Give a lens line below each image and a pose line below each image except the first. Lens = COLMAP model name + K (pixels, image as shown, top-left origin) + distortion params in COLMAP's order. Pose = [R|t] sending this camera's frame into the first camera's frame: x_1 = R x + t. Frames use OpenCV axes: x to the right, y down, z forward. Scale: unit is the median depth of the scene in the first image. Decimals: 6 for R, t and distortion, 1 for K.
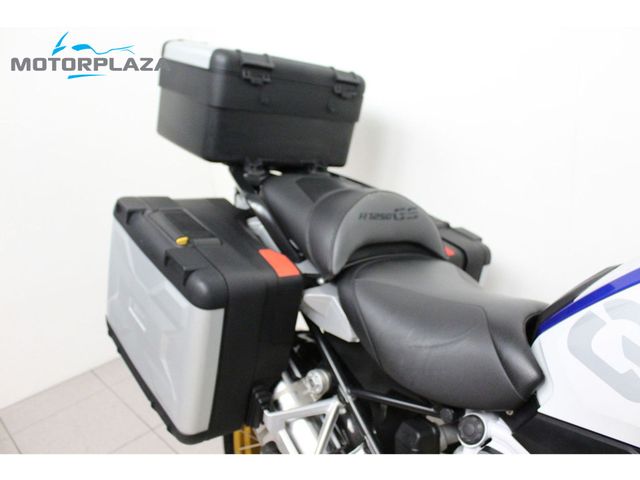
lens RADIAL K [[540.0, 0, 320.0], [0, 540.0, 240.0], [0, 0, 1]] dist [-0.117023, 0.001597]
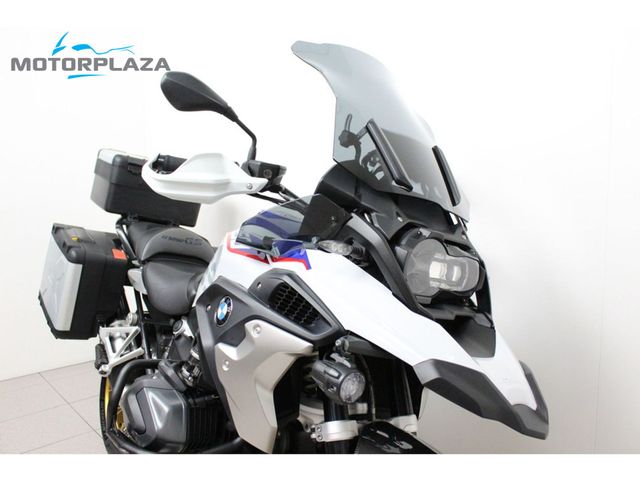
lens RADIAL K [[540.0, 0, 320.0], [0, 540.0, 240.0], [0, 0, 1]] dist [-0.117023, 0.001597]
pose [[0.996547, 0.081254, -0.017069, 0.614803], [-0.083006, 0.970339, -0.227052, 0.329799], [-0.001886, 0.227685, 0.973733, -0.839665]]
